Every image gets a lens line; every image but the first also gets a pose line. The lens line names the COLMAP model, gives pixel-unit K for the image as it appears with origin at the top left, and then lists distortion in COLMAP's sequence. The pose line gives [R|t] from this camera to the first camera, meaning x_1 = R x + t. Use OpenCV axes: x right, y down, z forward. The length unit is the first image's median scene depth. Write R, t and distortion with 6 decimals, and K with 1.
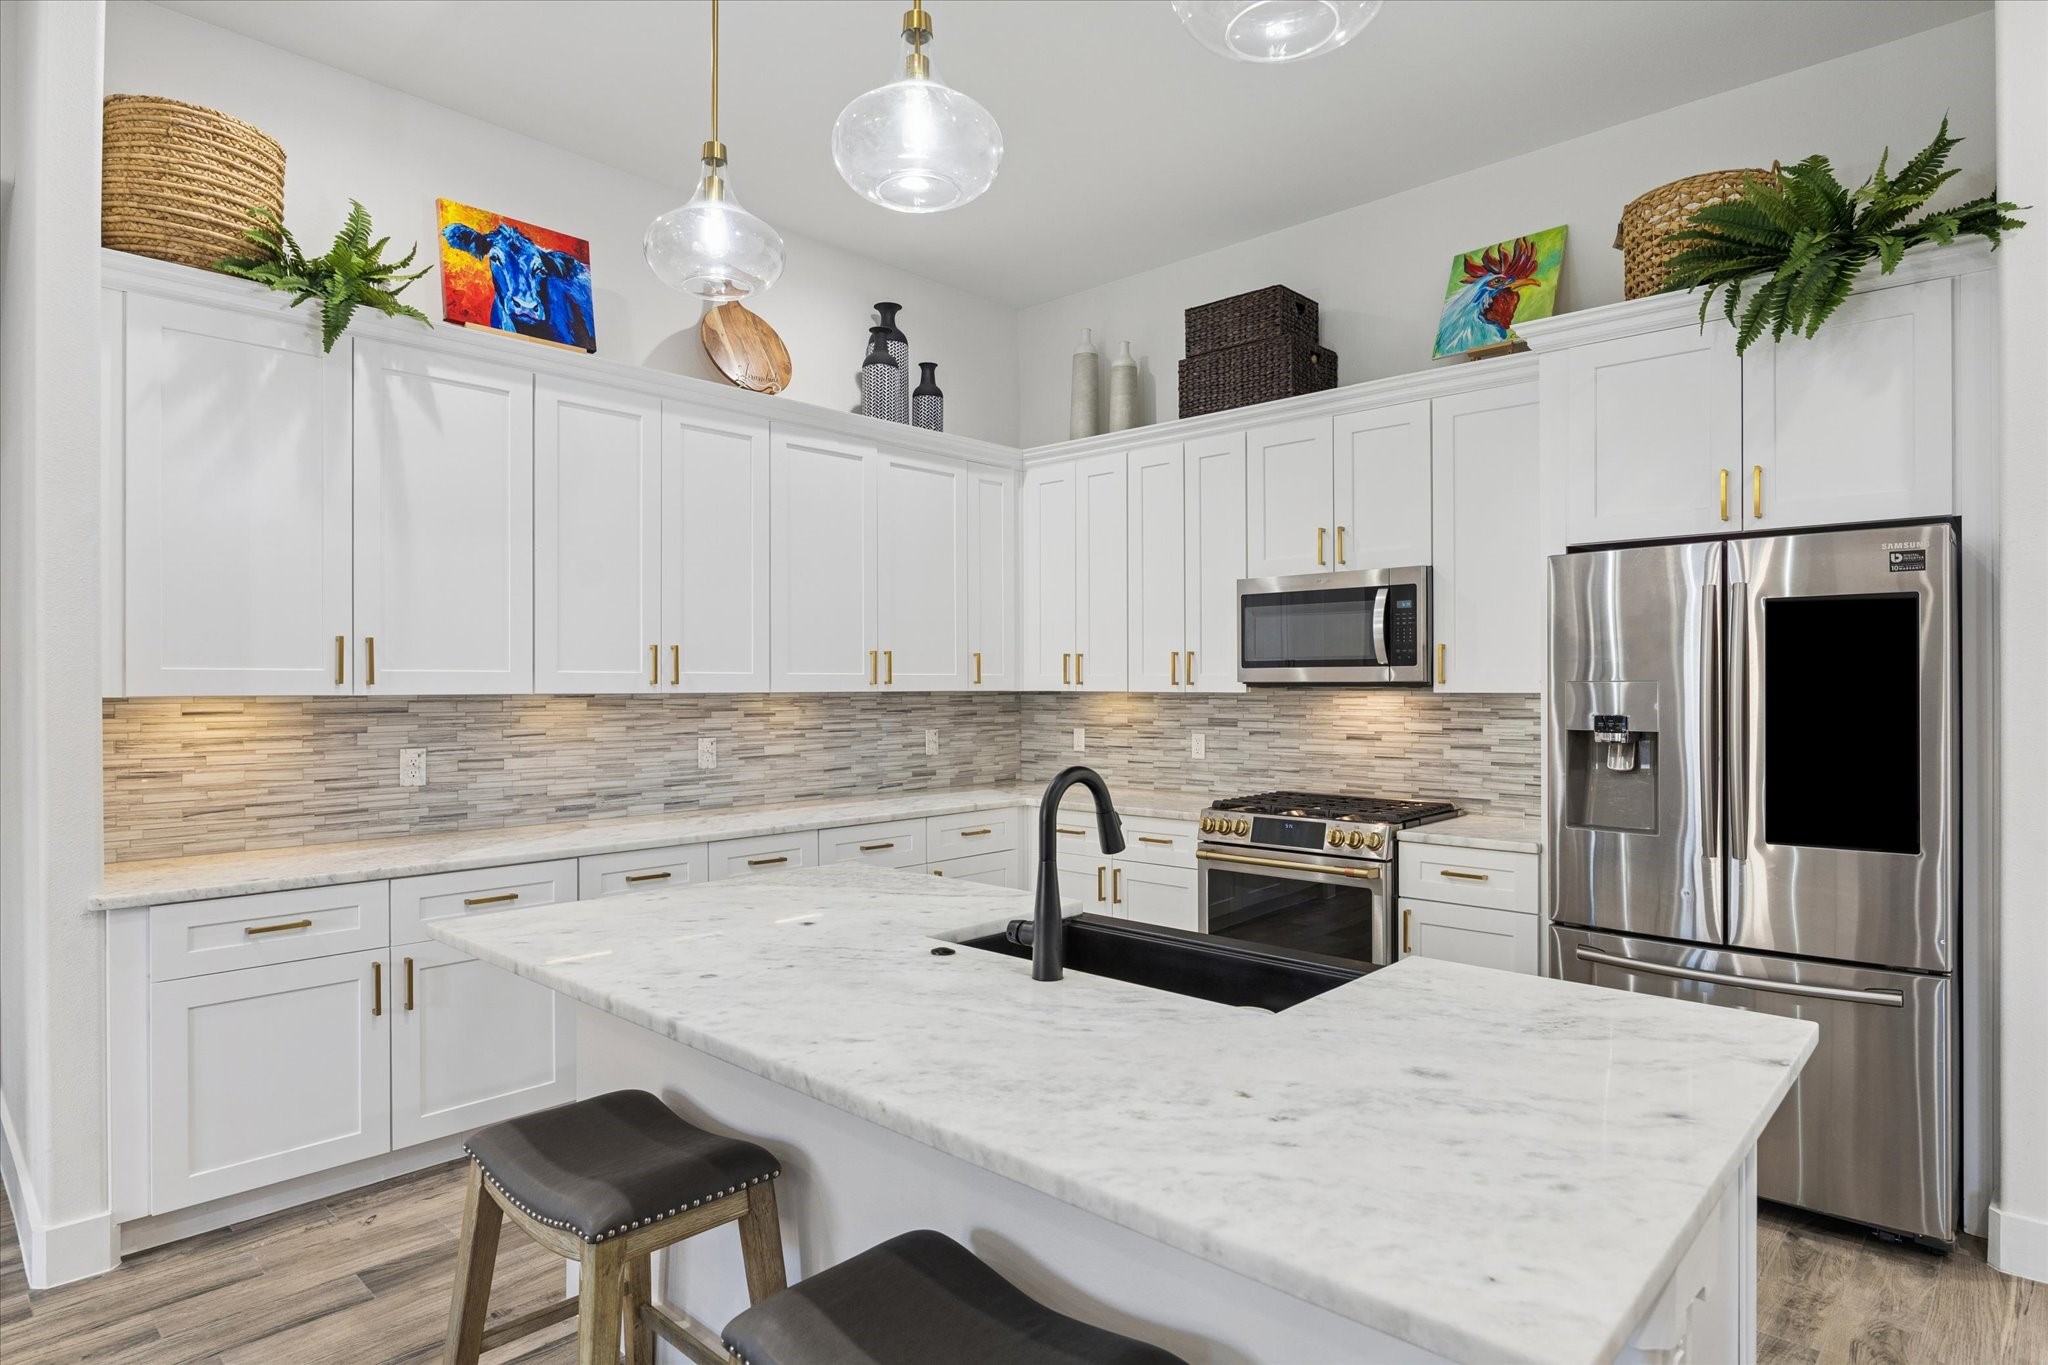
lens RADIAL K [[1109.9, 0, 1024.0], [0, 1109.9, 682.5], [0, 0, 1]] dist [-0.019628, 0.000243]
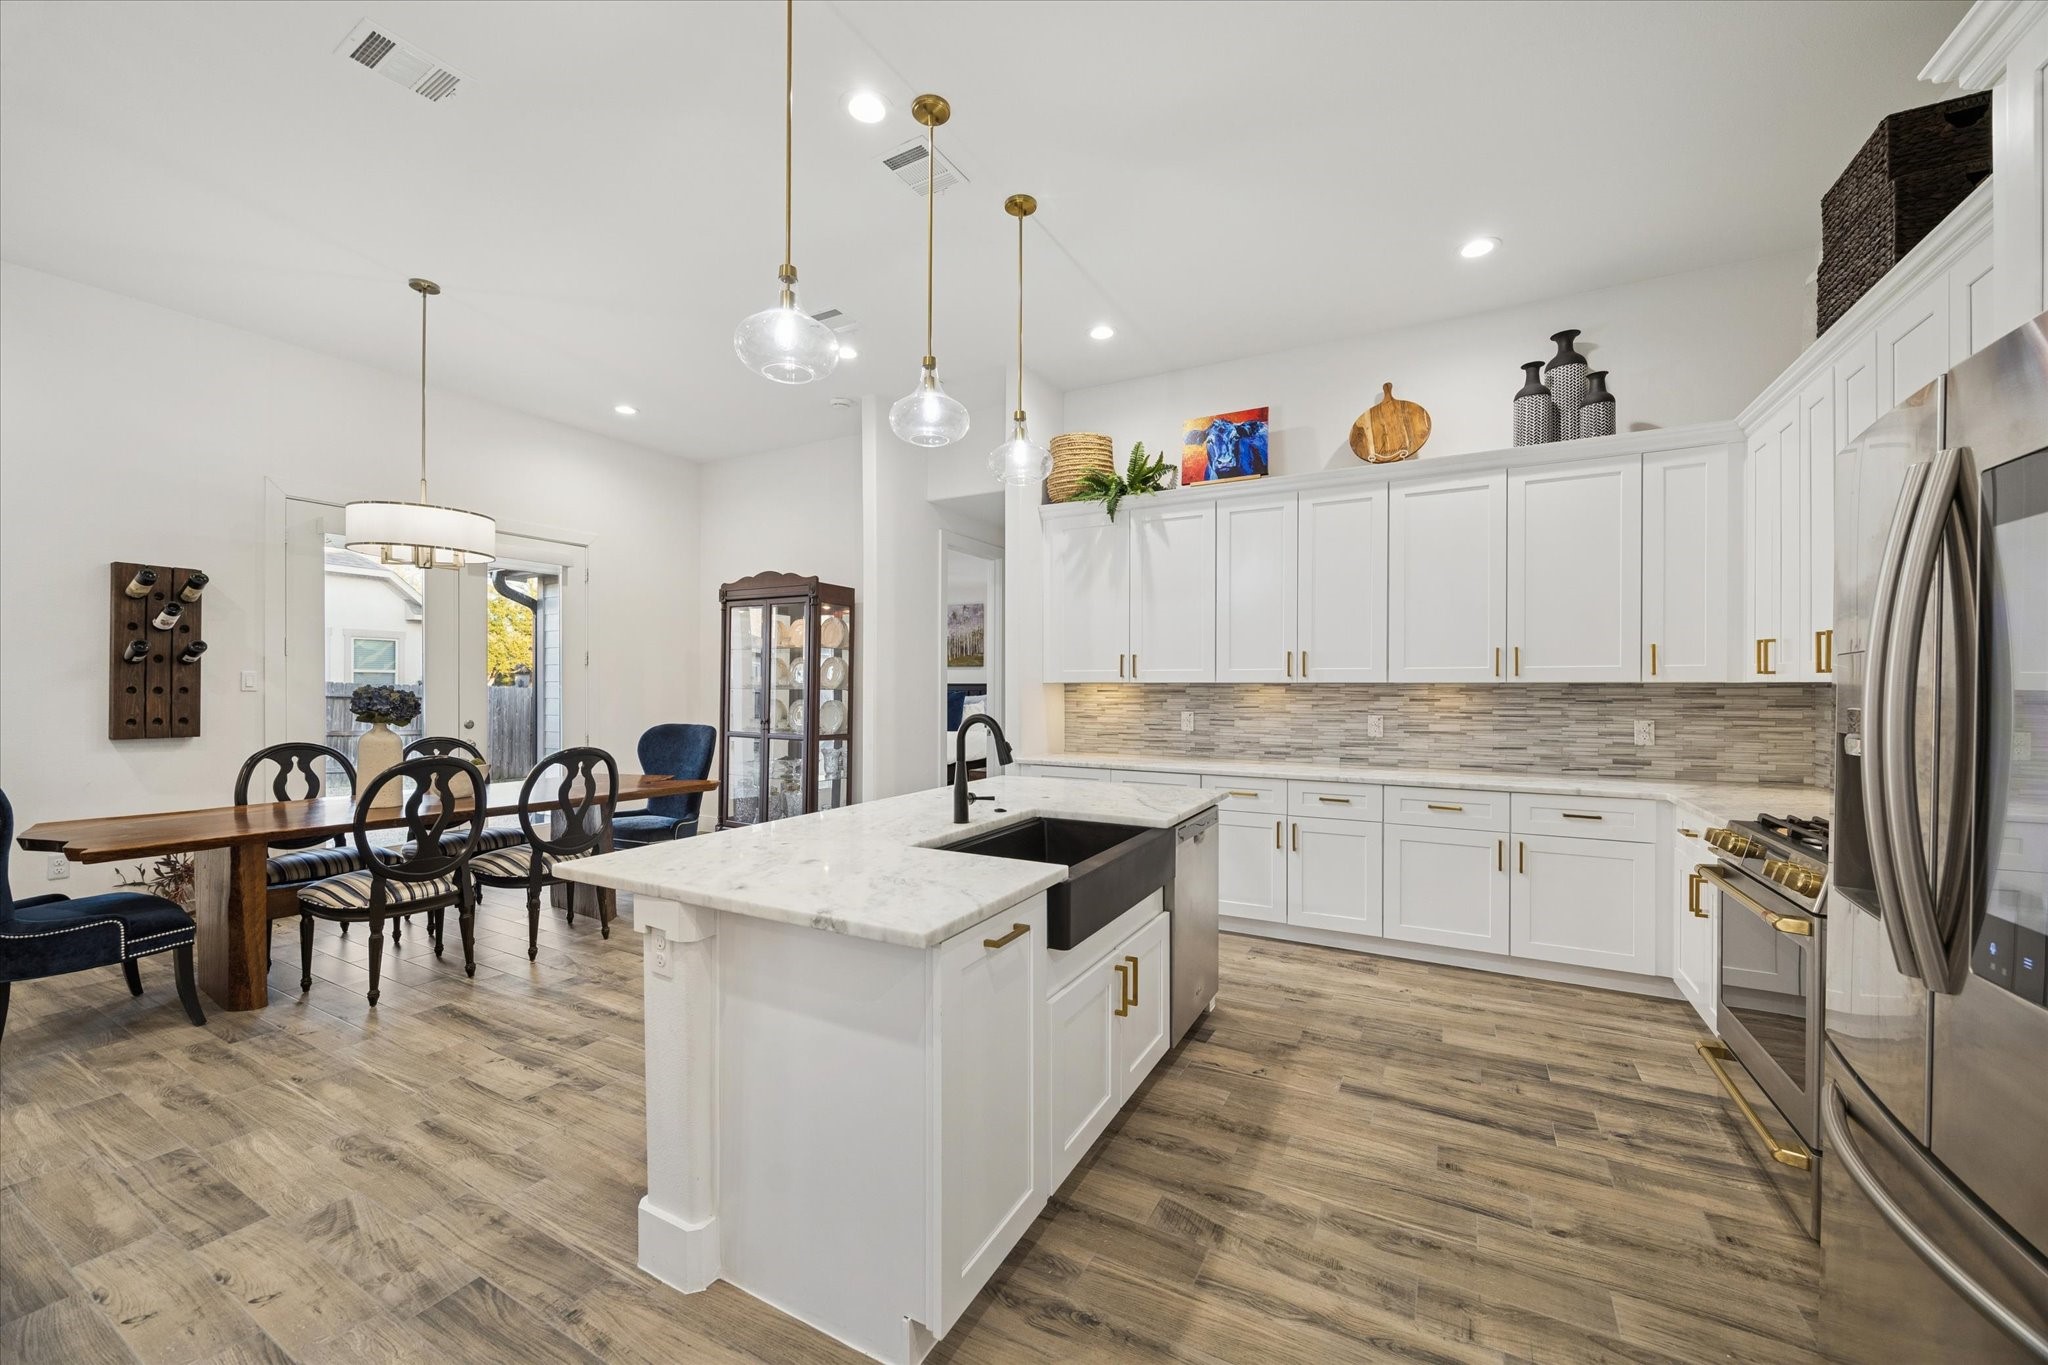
lens RADIAL K [[787.6, 0, 1015.6], [0, 787.6, 677.5], [0, 0, 1]] dist [-0.010401, -0.000131]
pose [[0.248035, -0.006888, -0.968727, 0.606733], [0.000450, 0.999975, -0.006995, 0.009486], [0.968751, 0.001299, 0.248032, 0.330146]]
